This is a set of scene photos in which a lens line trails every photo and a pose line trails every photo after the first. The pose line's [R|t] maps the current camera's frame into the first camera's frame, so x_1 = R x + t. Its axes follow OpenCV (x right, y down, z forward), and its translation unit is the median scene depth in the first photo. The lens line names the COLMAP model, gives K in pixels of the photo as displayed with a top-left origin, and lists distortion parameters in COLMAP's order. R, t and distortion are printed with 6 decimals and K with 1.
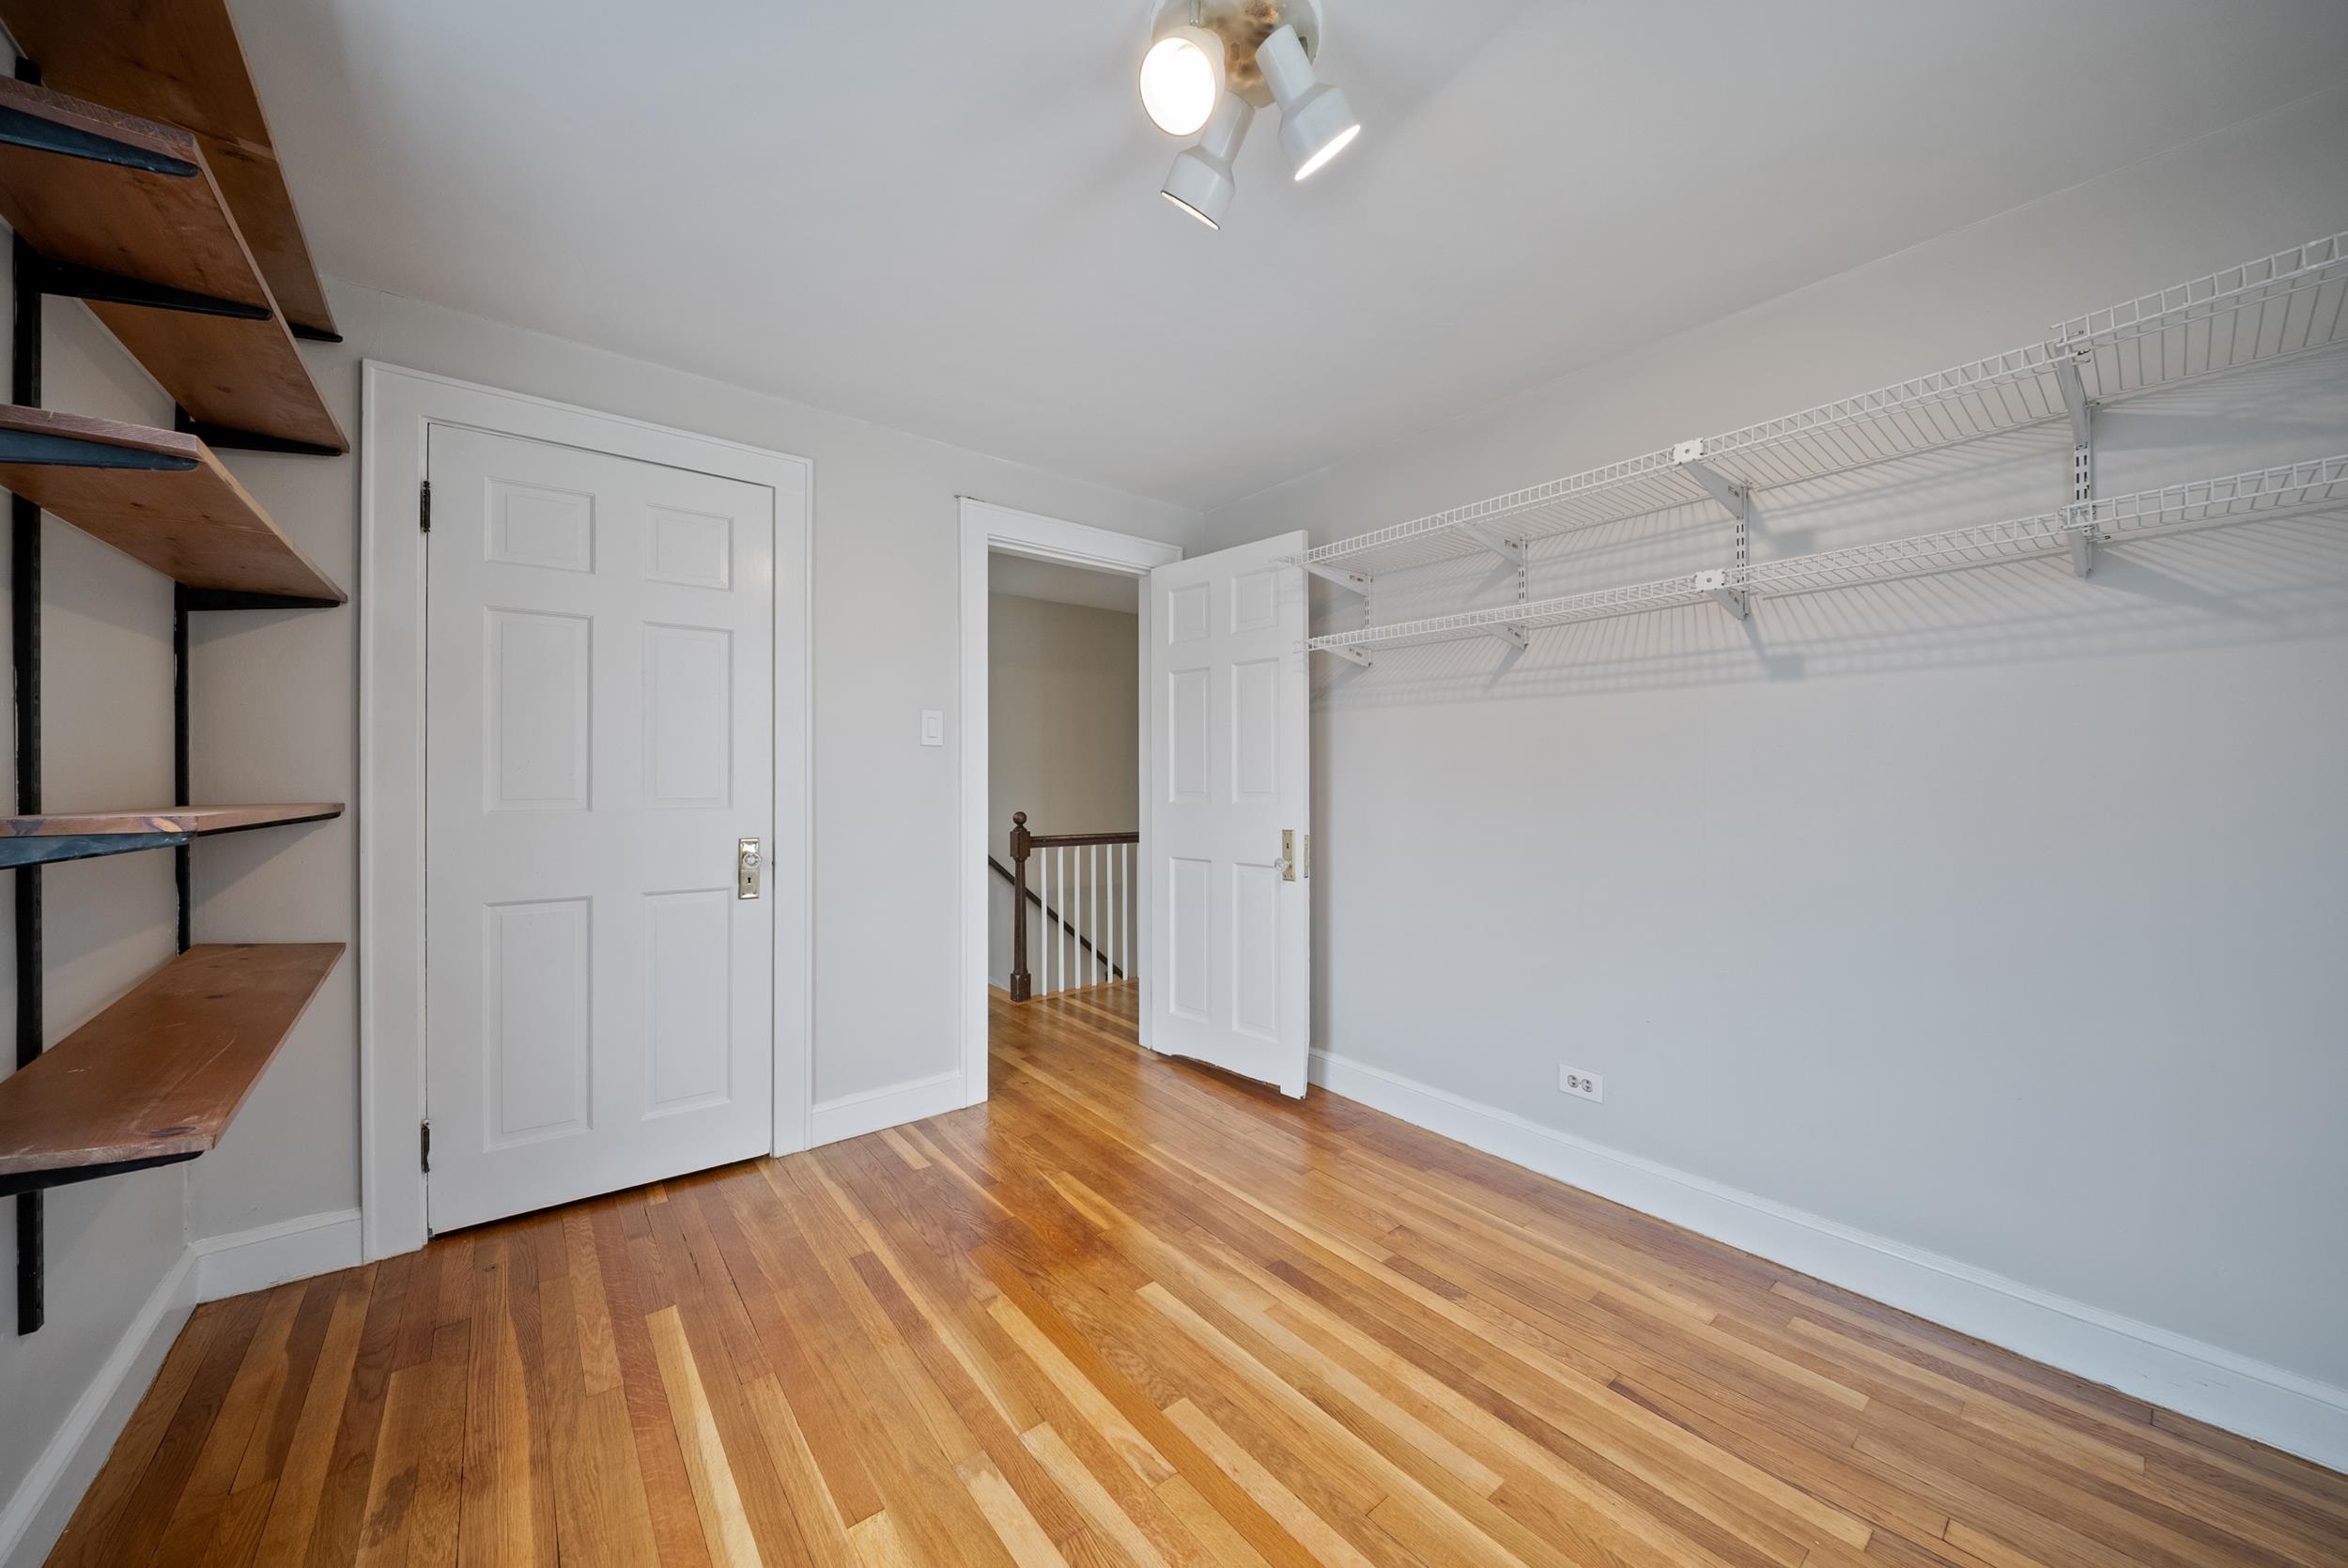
lens RADIAL K [[833.6, 0, 1172.7], [0, 833.6, 778.7], [0, 0, 1]] dist [0.001263, -0.003958]
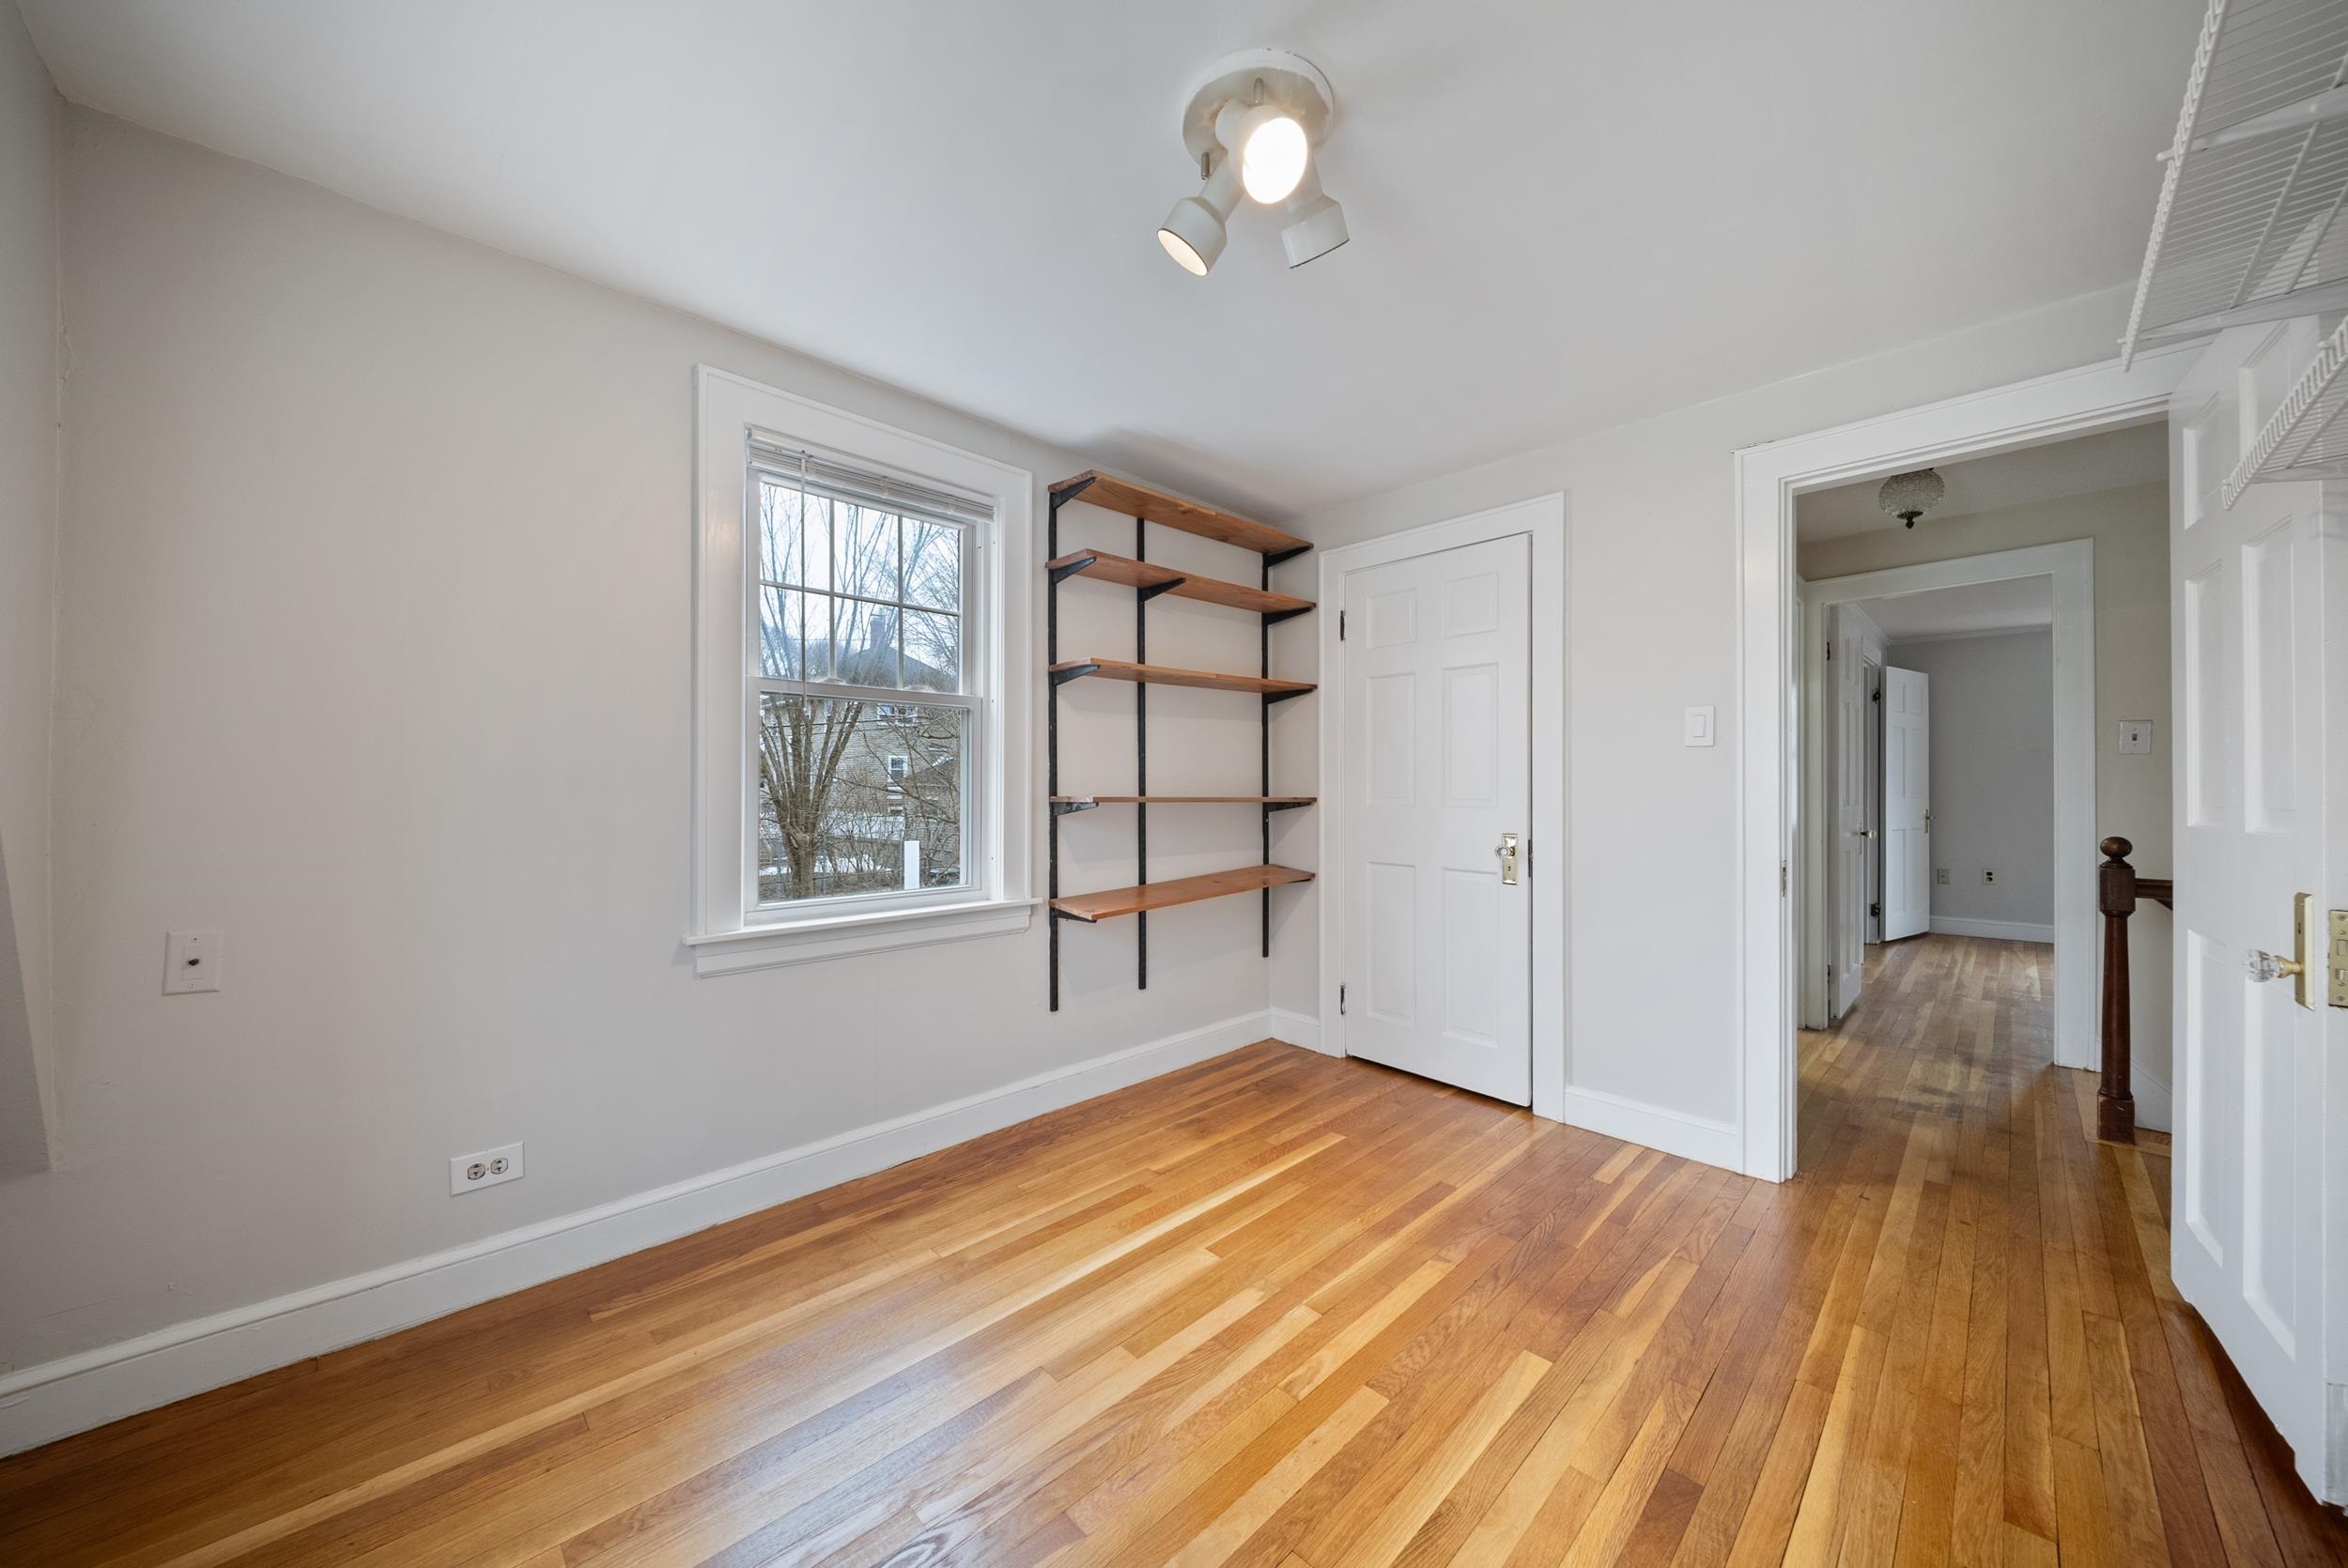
lens RADIAL K [[813.3, 0, 1174.0], [0, 813.3, 784.0], [0, 0, 1]] dist [0.016656, -0.008577]
pose [[0.095594, -0.003317, -0.995415, 0.821812], [-0.000787, 0.999994, -0.003408, 0.006027], [0.995420, 0.001109, 0.095590, 0.549099]]
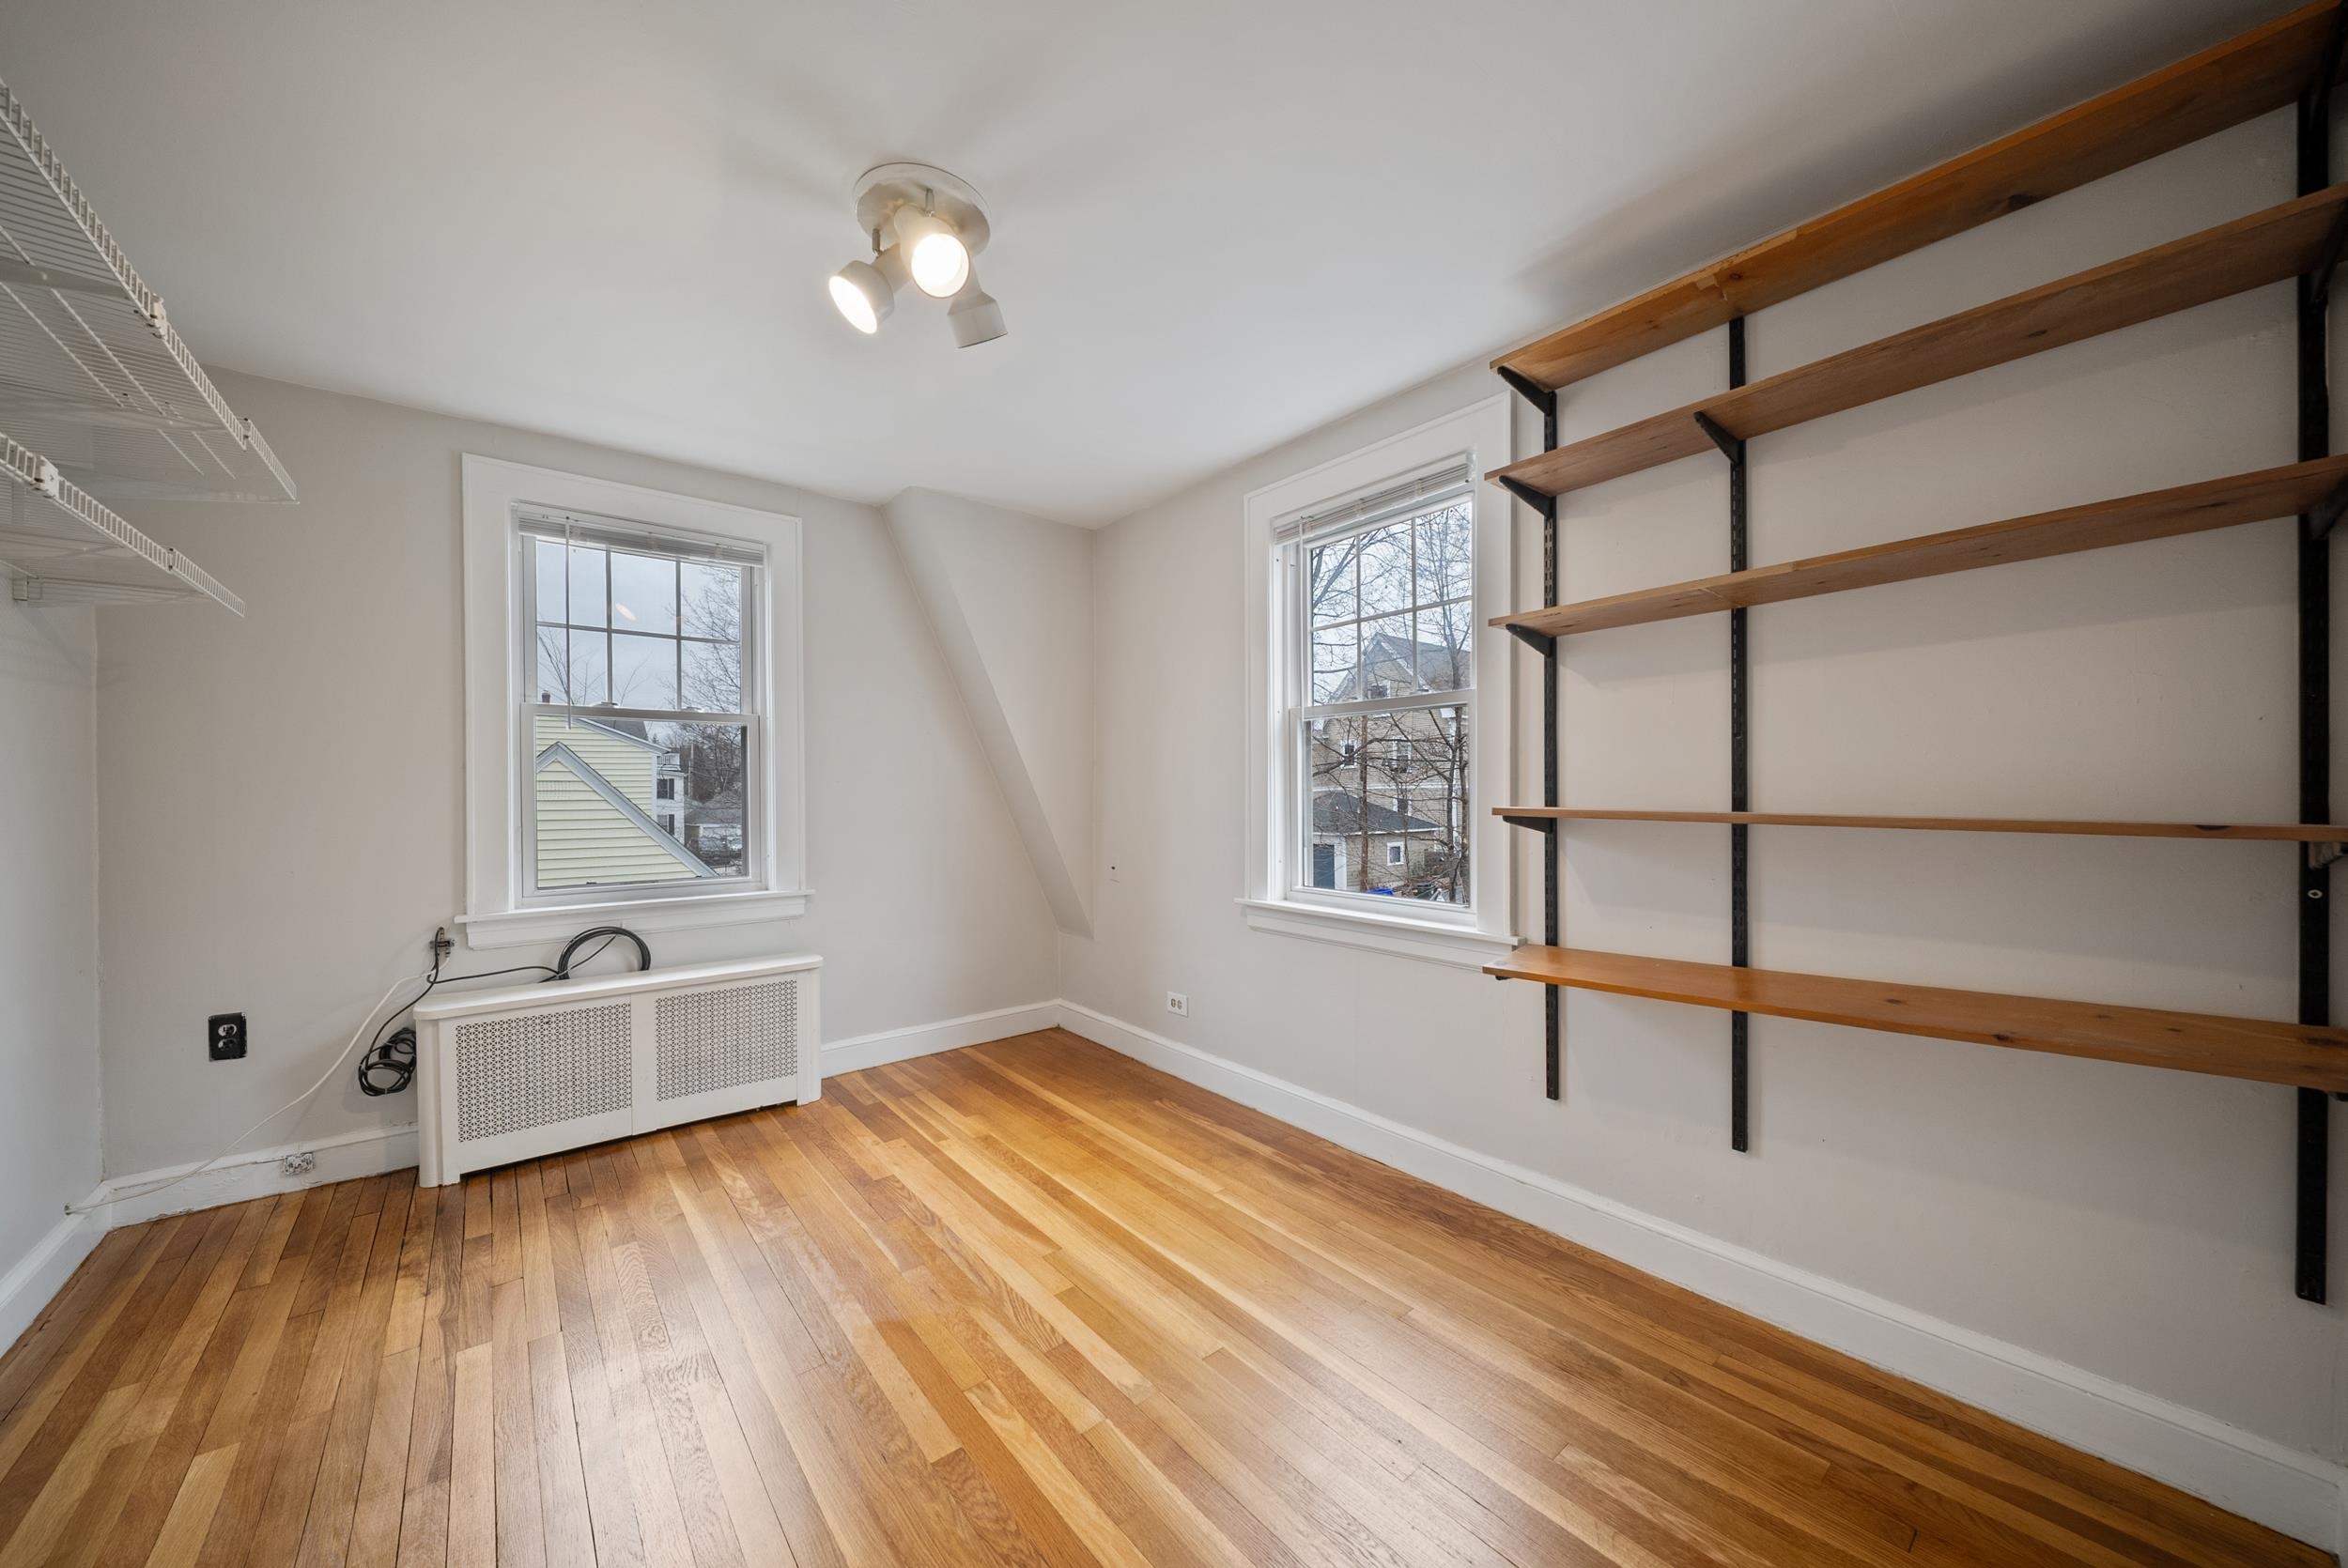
lens RADIAL K [[827.0, 0, 1179.9], [0, 827.0, 795.5], [0, 0, 1]] dist [0.014576, -0.007649]
pose [[-0.999796, 0.003792, -0.019841, -0.207342], [0.003715, 0.999985, 0.003924, 0.002468], [0.019855, 0.003850, -0.999795, 1.628621]]
